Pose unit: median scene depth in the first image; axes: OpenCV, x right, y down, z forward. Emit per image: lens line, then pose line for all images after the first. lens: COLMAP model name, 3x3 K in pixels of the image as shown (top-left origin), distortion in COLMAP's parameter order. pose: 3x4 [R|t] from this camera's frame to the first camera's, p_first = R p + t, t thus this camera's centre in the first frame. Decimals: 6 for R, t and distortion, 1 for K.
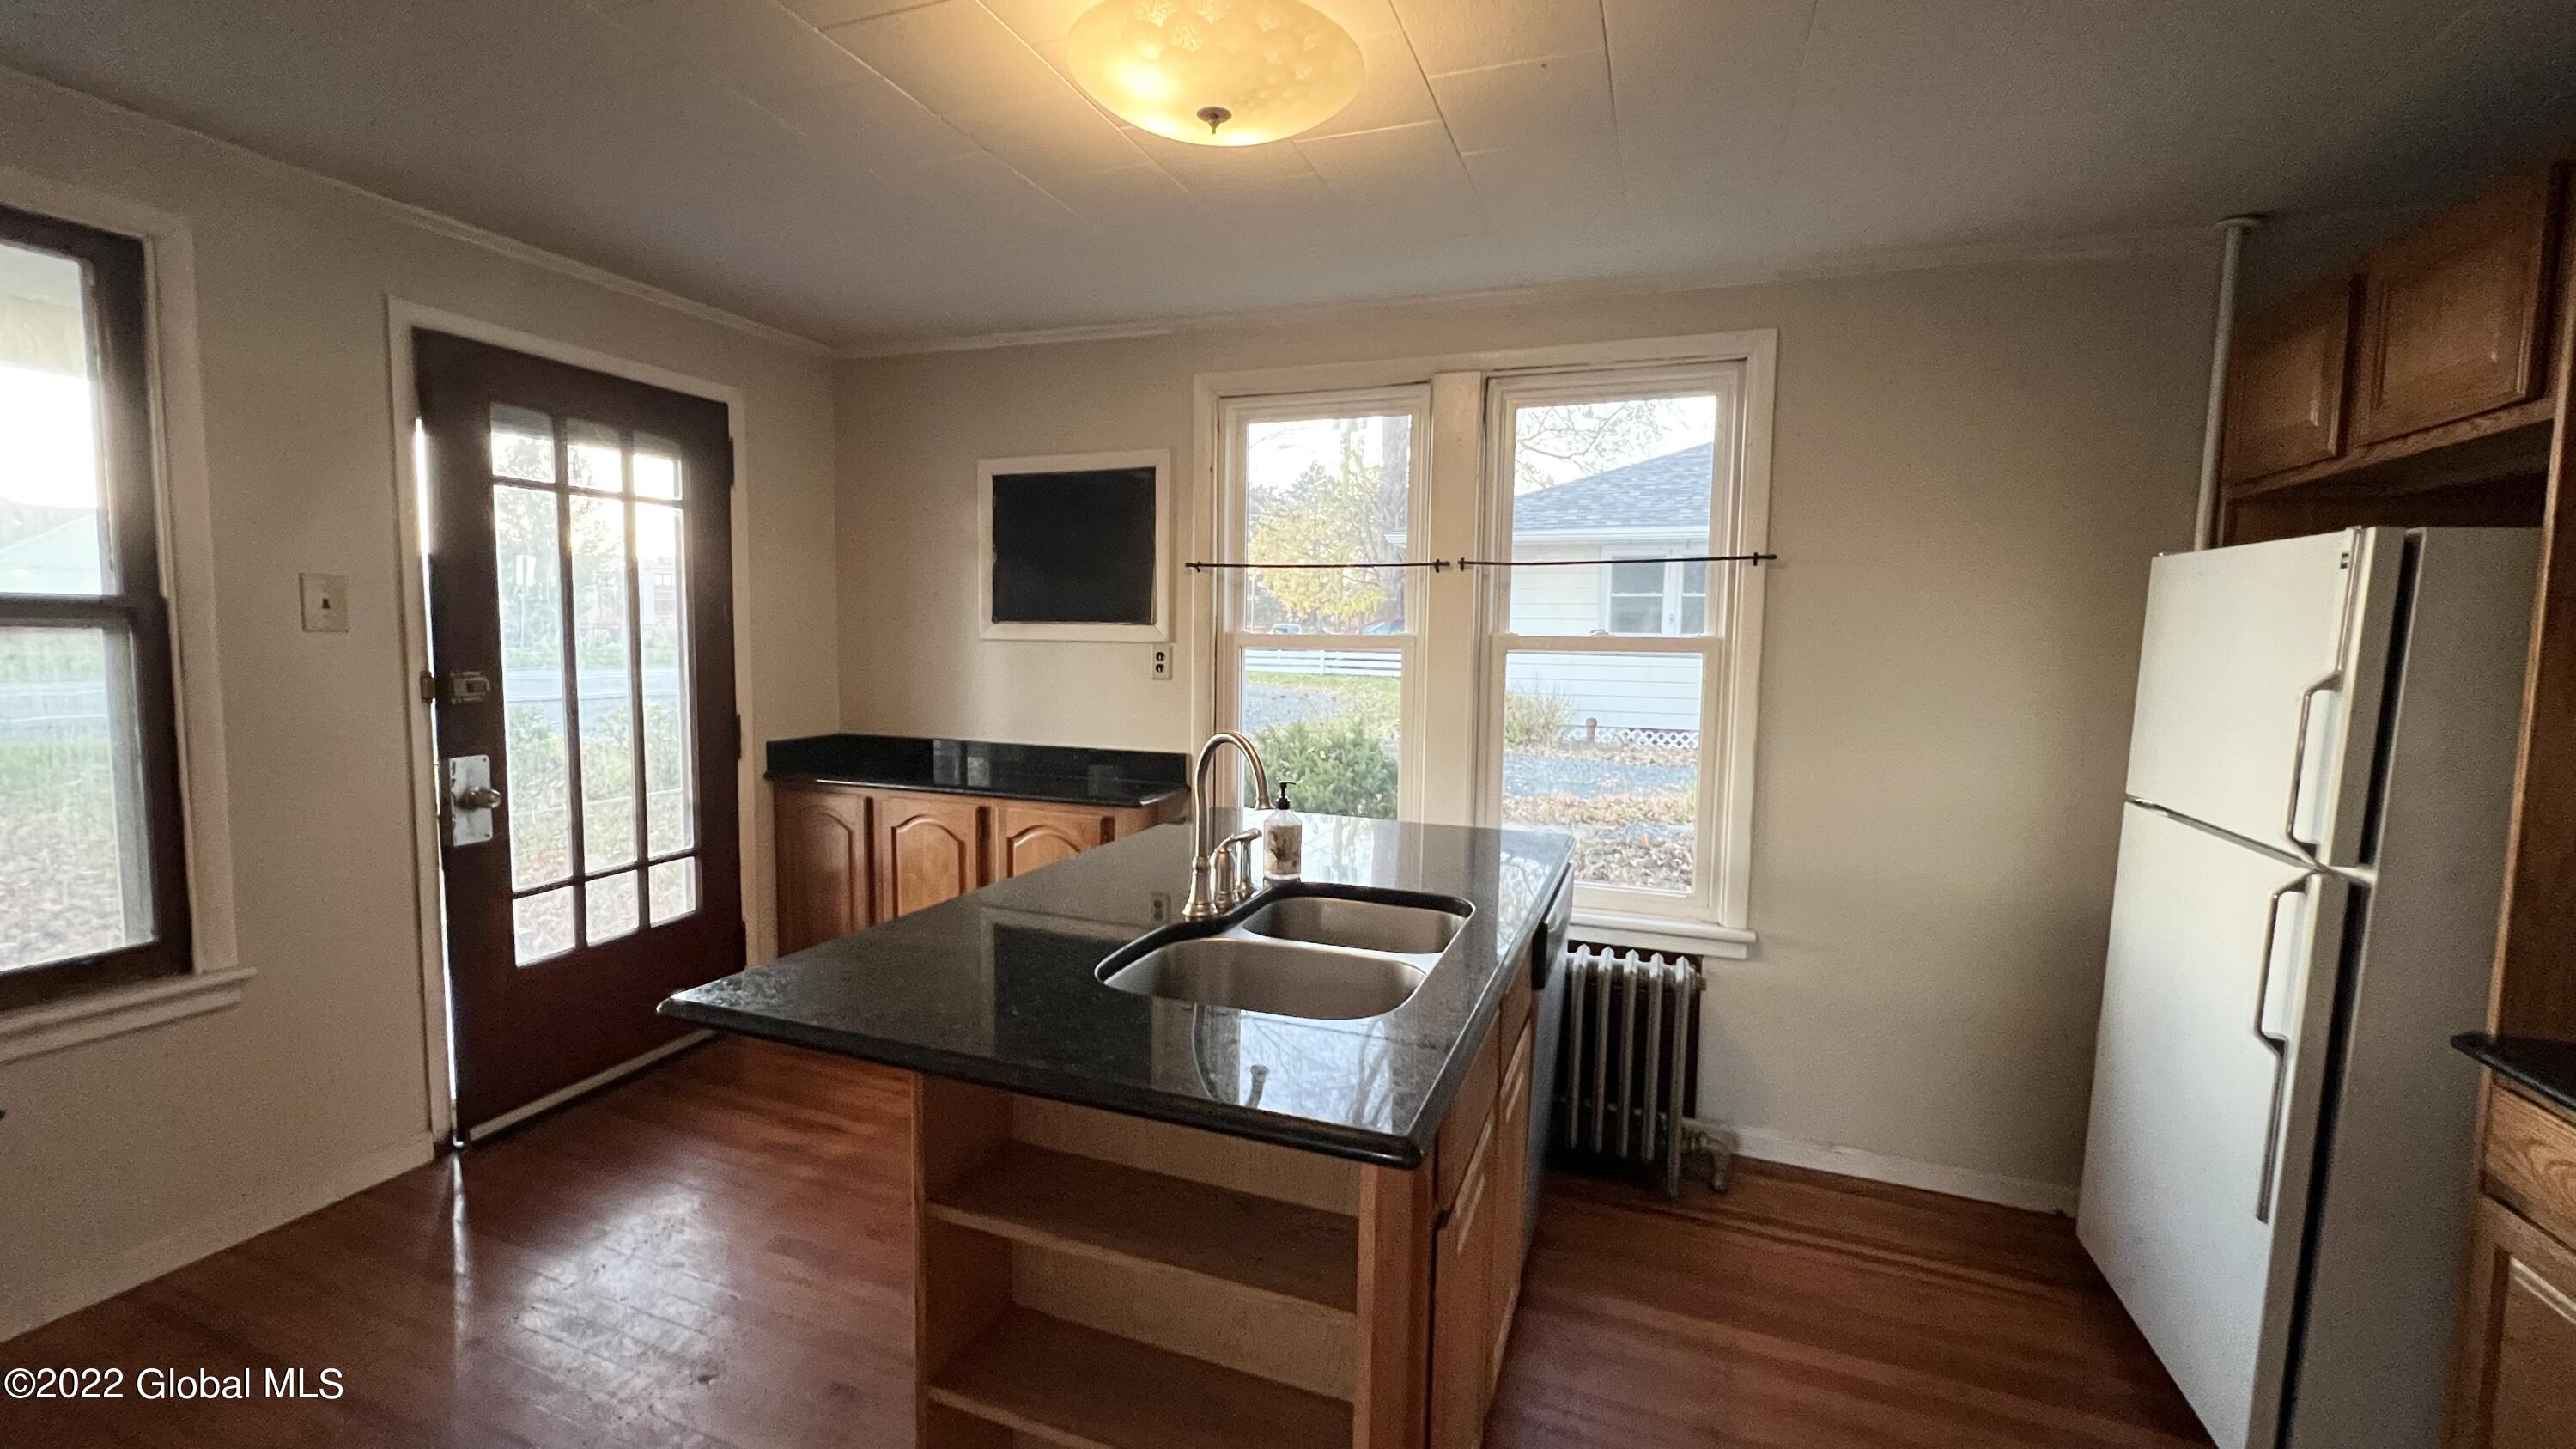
lens RADIAL K [[1037.3, 0, 1293.0], [0, 1037.3, 724.8], [0, 0, 1]] dist [0.000149, 0.000549]
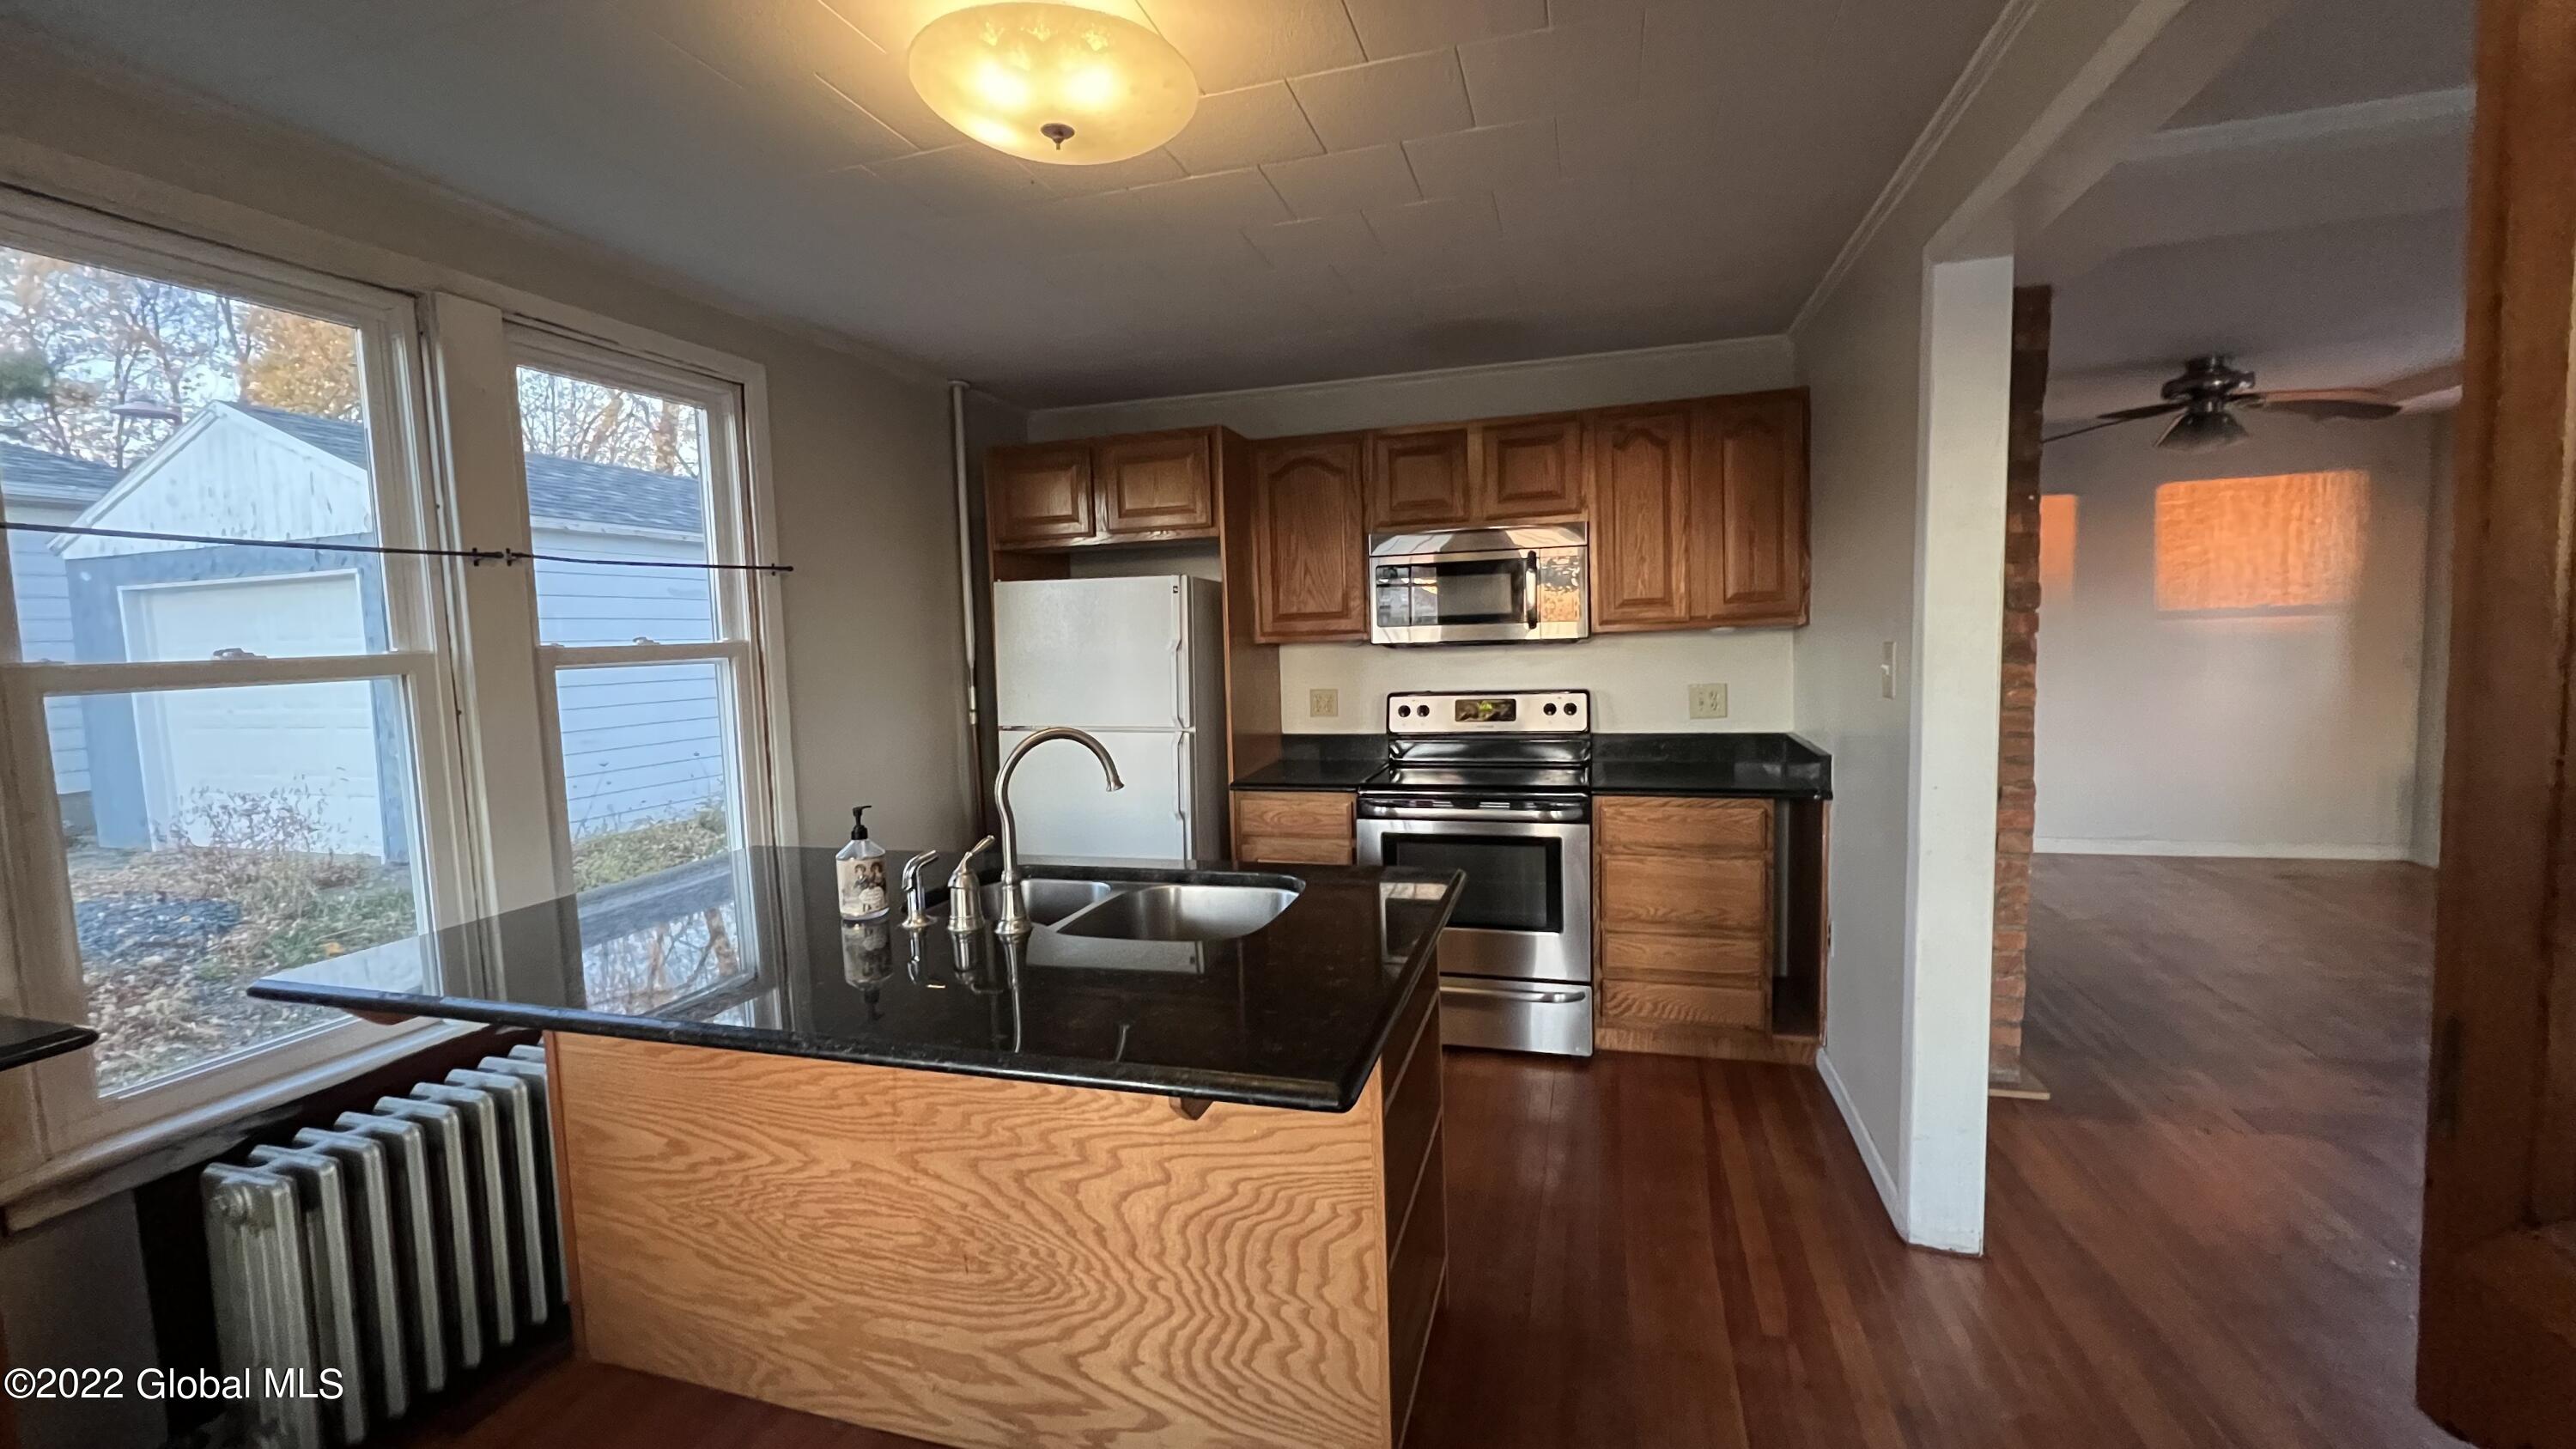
lens RADIAL K [[1034.6, 0, 1281.0], [0, 1034.6, 718.3], [0, 0, 1]] dist [-0.003026, 0.001097]
pose [[-0.053323, -0.097768, 0.993780, -0.478348], [0.122577, 0.987028, 0.103681, -0.034896], [-0.991026, 0.127343, -0.040647, 0.361836]]
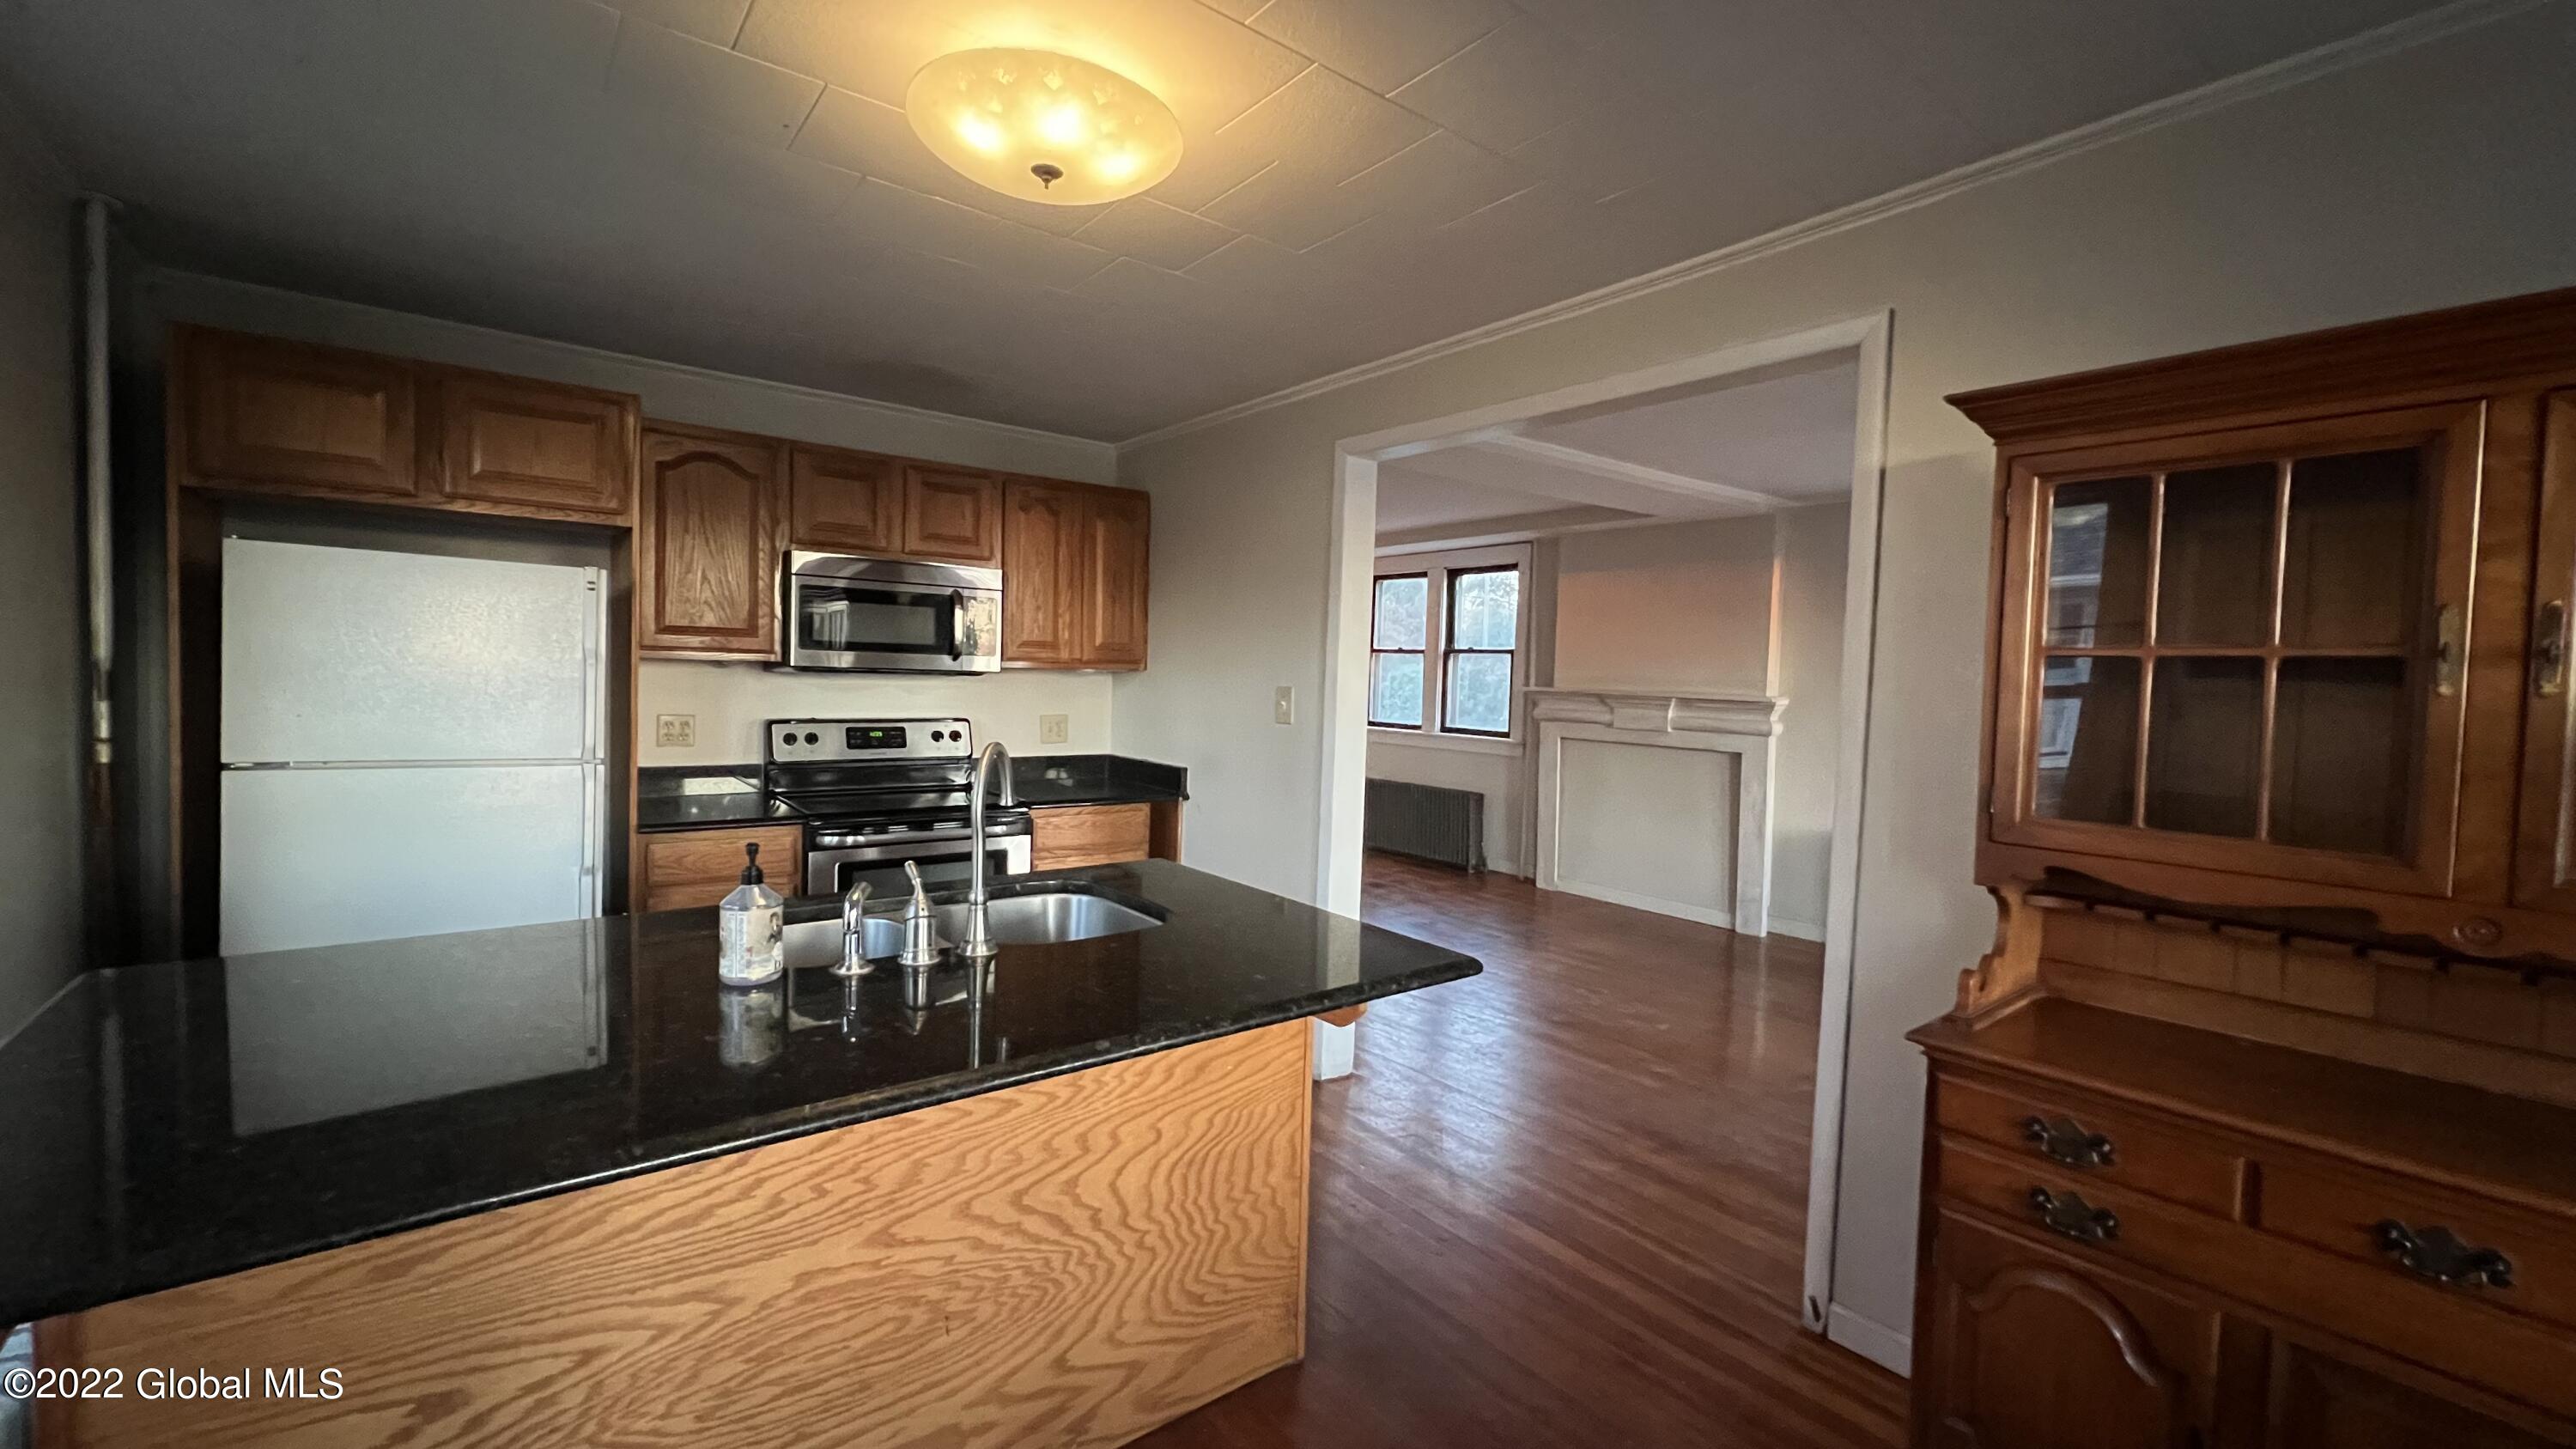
lens RADIAL K [[1034.6, 0, 1270.1], [0, 1034.6, 718.9], [0, 0, 1]] dist [-0.003026, 0.001097]
pose [[-0.847517, -0.068110, 0.526381, -0.359421], [0.002320, 0.991247, 0.131997, -0.064744], [-0.530764, 0.113091, -0.839941, 0.755748]]
